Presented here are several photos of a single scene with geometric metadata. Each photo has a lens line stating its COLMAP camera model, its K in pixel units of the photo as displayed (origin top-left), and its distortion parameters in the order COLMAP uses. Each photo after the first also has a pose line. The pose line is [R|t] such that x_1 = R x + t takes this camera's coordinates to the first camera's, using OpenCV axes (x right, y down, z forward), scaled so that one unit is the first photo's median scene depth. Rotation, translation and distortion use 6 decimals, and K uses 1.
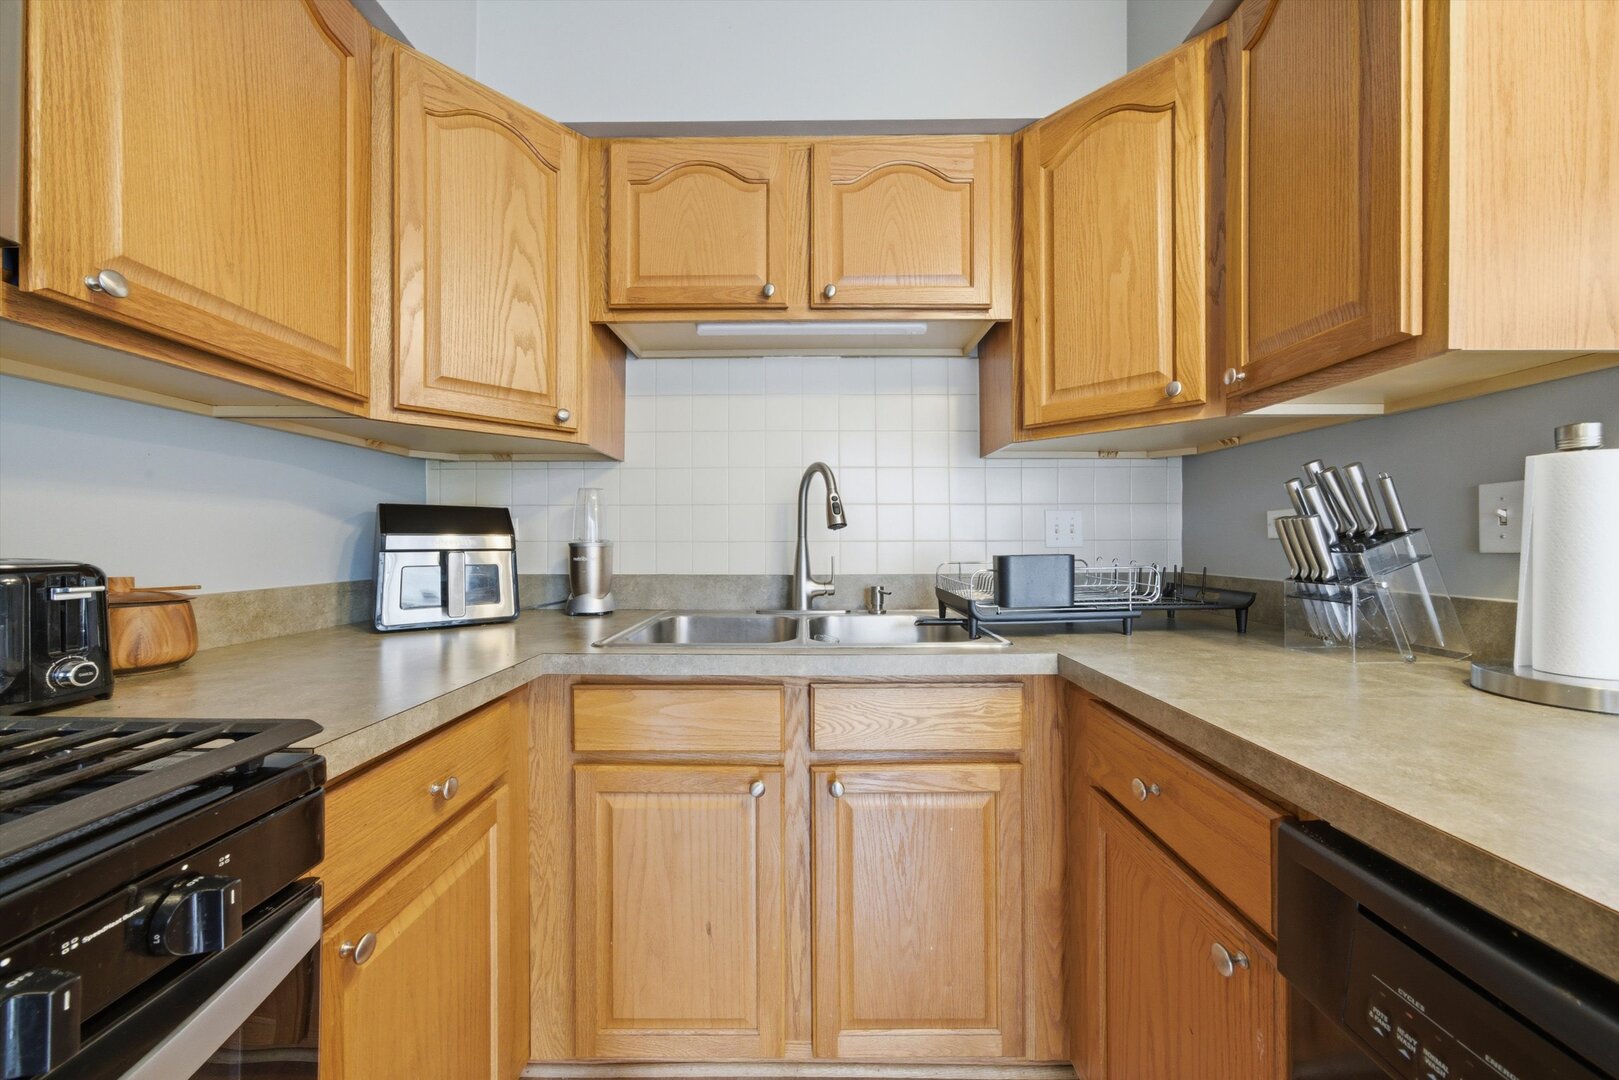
lens RADIAL K [[555.7, 0, 804.1], [0, 555.7, 542.1], [0, 0, 1]] dist [-0.007713, 0.000617]
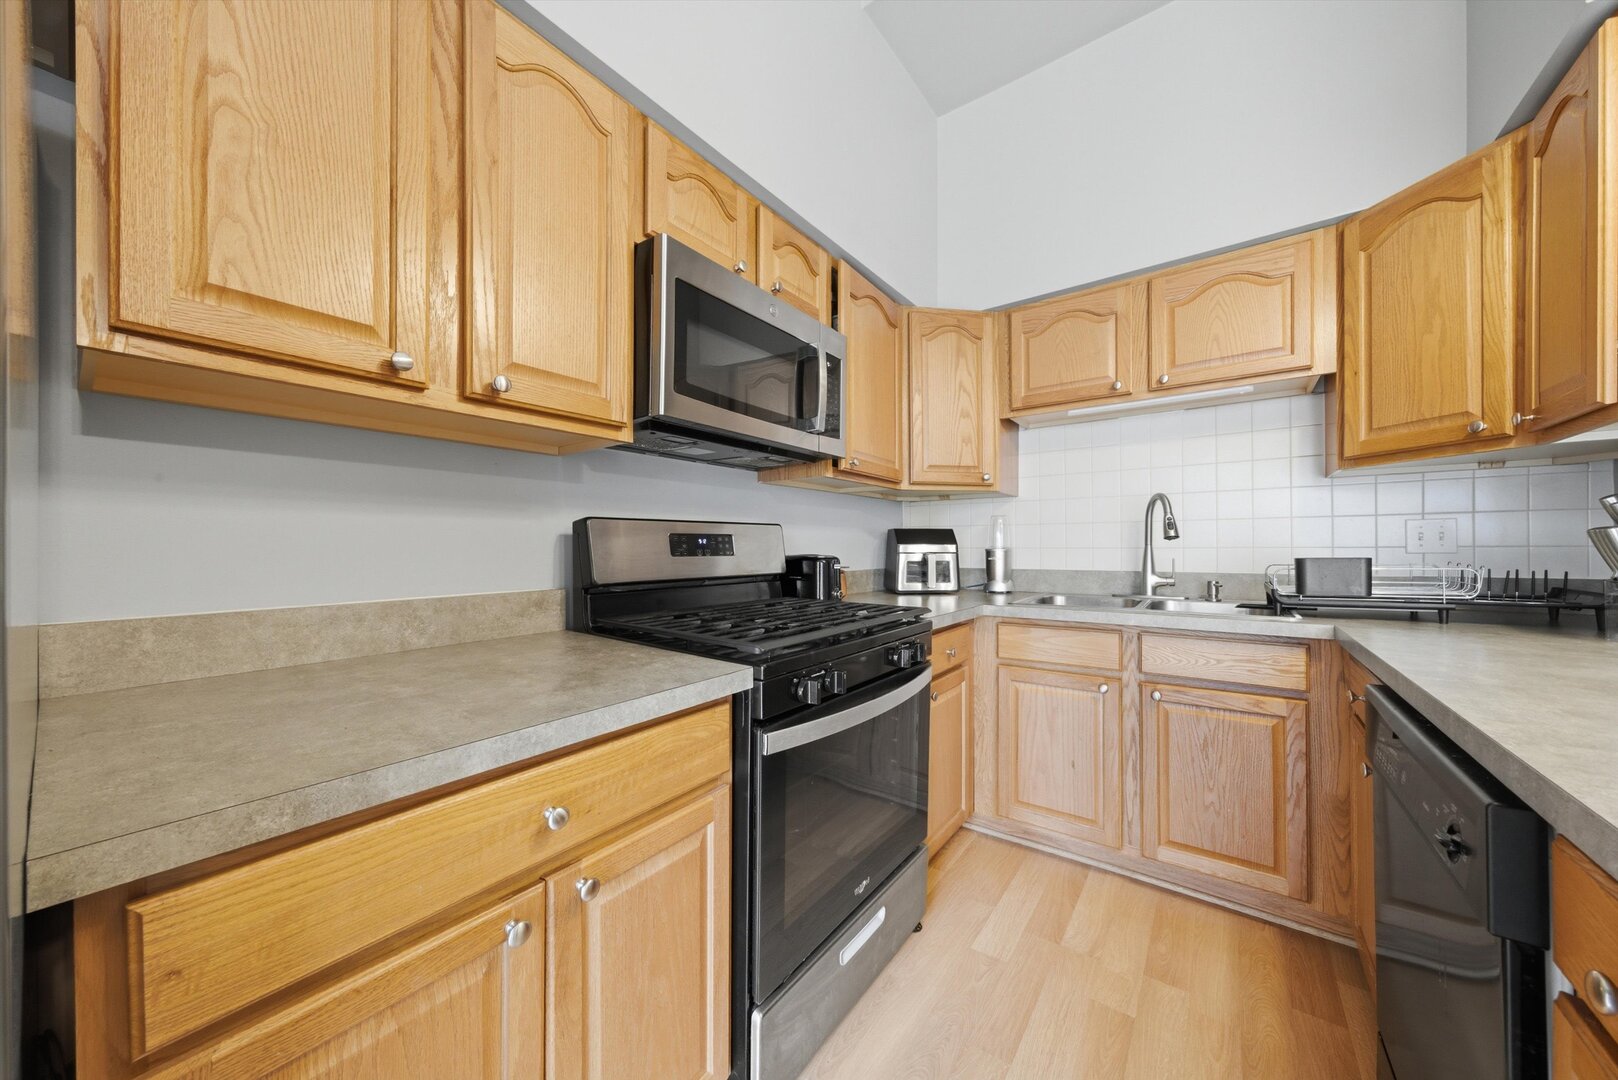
lens RADIAL K [[555.4, 0, 809.5], [0, 555.4, 546.3], [0, 0, 1]] dist [-0.007713, 0.000617]
pose [[0.805905, -0.000812, -0.592044, 0.175637], [-0.000227, 0.999999, -0.001679, -0.003941], [0.592045, 0.001487, 0.805904, -0.832767]]
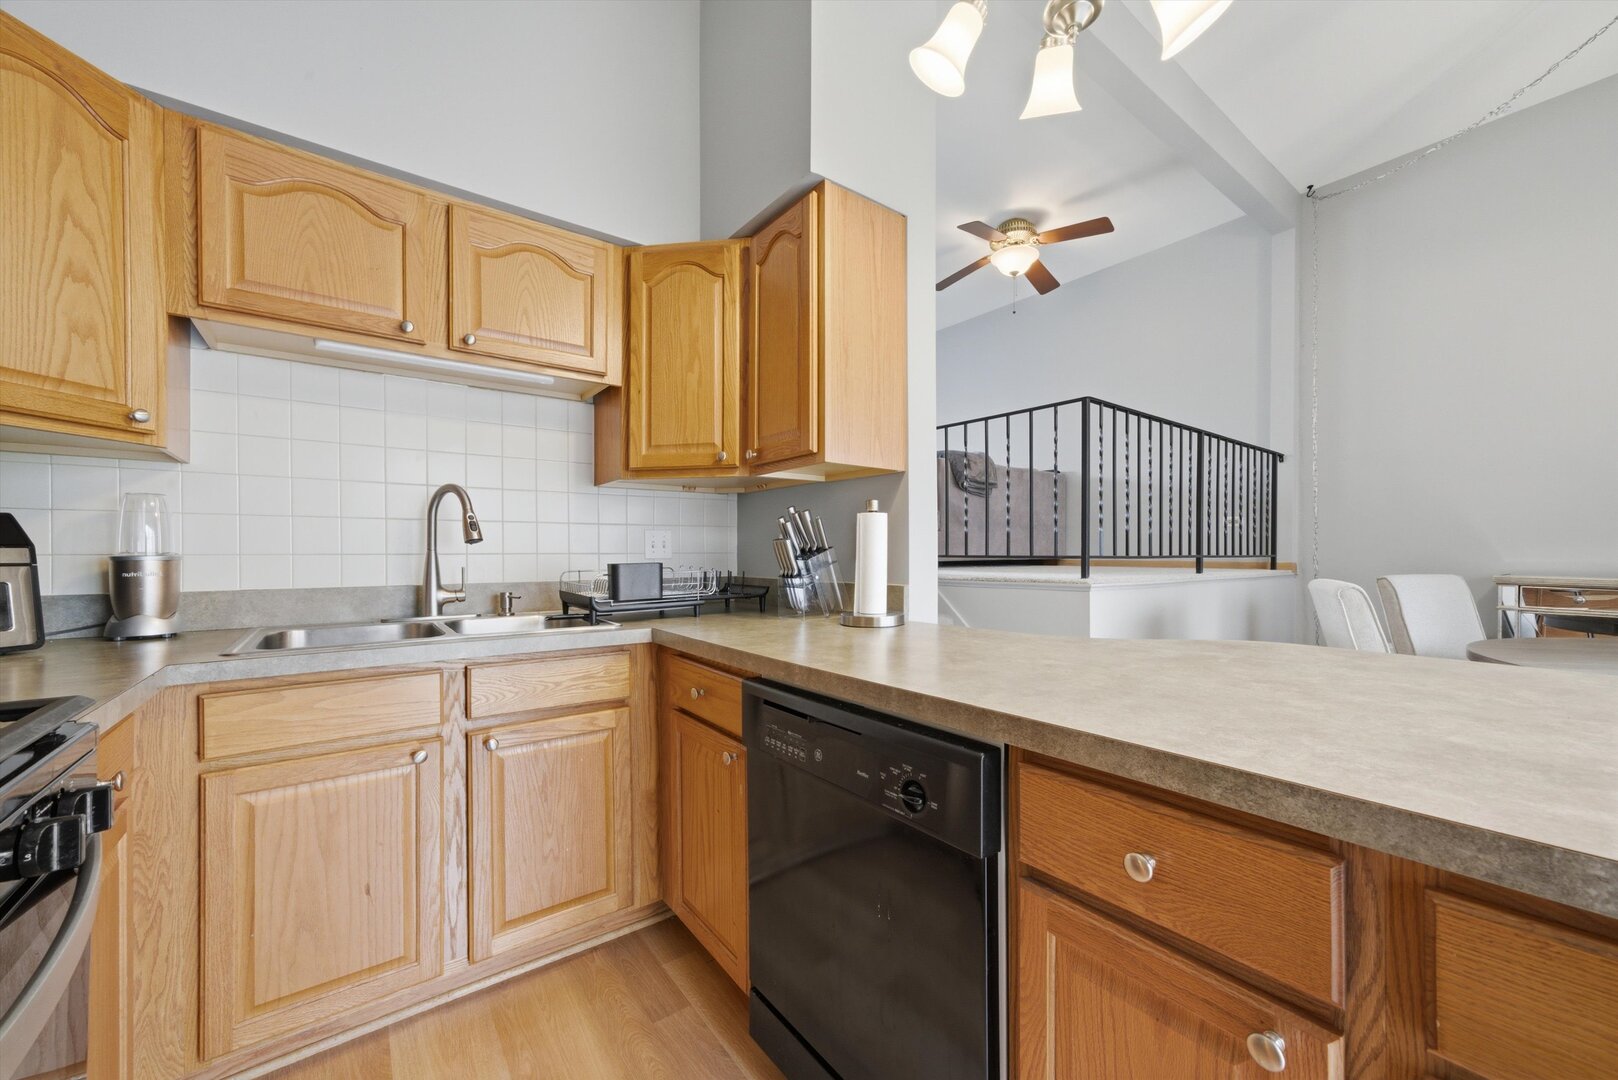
lens RADIAL K [[620.8, 0, 813.5], [0, 620.8, 554.6], [0, 0, 1]] dist [-0.005602, 0.003264]
pose [[0.788254, -0.001553, 0.615348, -0.204427], [0.003277, 0.999993, -0.001675, 0.005210], [-0.615341, 0.003337, 0.788254, -0.519800]]
